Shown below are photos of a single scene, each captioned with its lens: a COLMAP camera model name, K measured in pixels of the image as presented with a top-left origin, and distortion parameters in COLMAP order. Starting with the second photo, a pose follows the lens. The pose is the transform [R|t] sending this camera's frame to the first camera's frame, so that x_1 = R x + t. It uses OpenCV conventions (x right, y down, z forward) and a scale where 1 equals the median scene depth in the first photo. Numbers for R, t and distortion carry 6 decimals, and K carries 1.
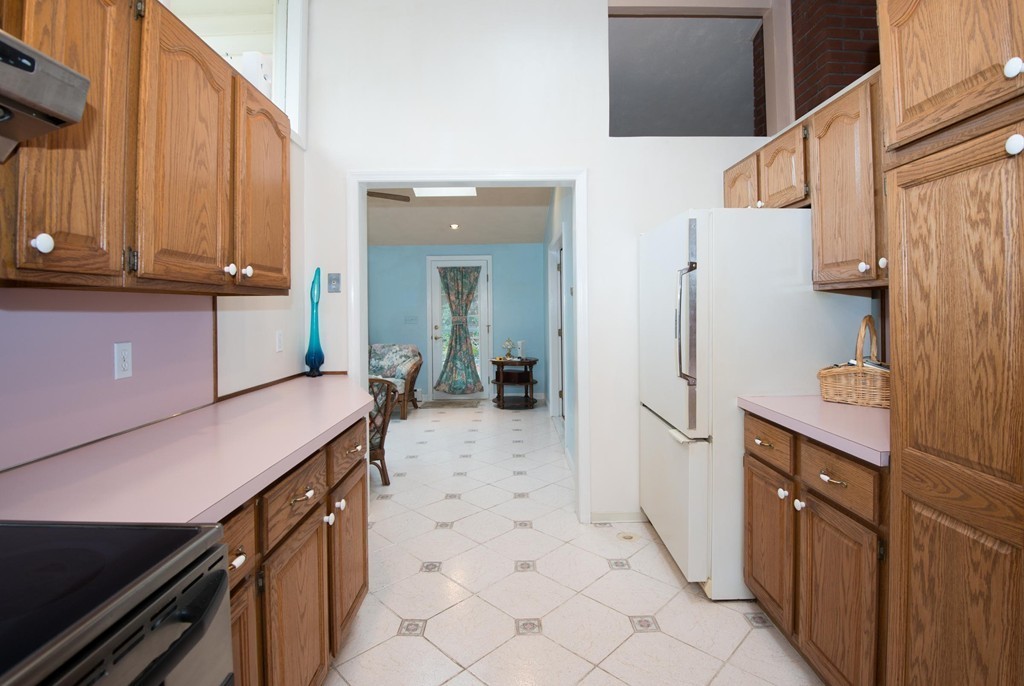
lens RADIAL K [[497.1, 0, 513.2], [0, 497.1, 310.4], [0, 0, 1]] dist [-0.001510, -0.001245]
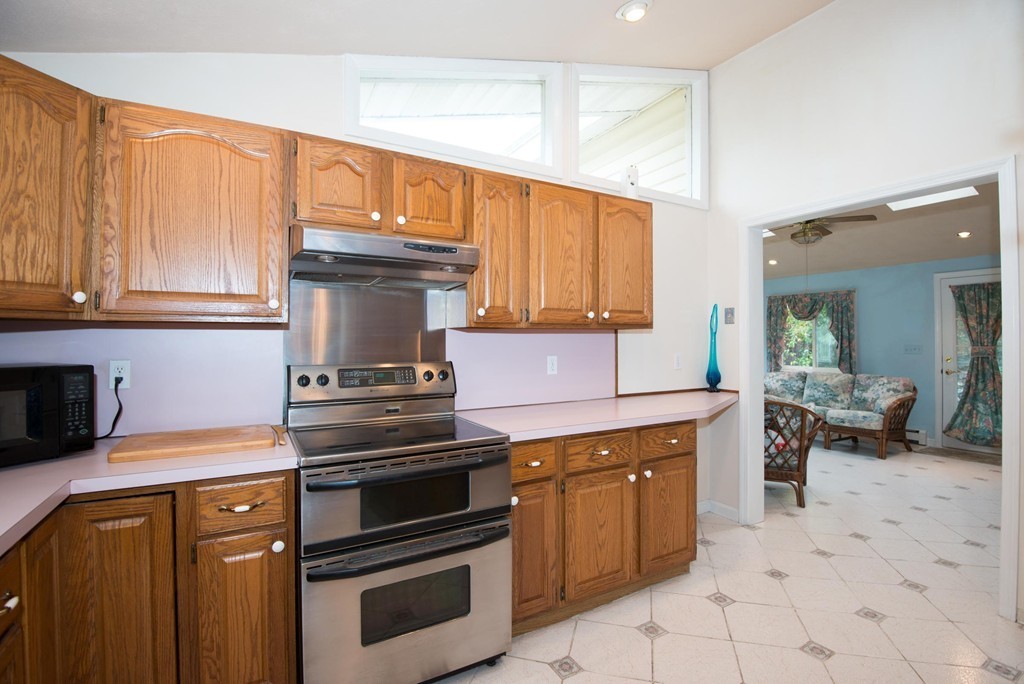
lens RADIAL K [[472.1, 0, 512.3], [0, 472.1, 337.0], [0, 0, 1]] dist [-0.024089, -0.000952]
pose [[0.488827, 0.004117, -0.872371, 0.300087], [-0.003361, 0.999990, 0.002836, -0.004709], [0.872374, 0.001546, 0.488836, -0.005400]]
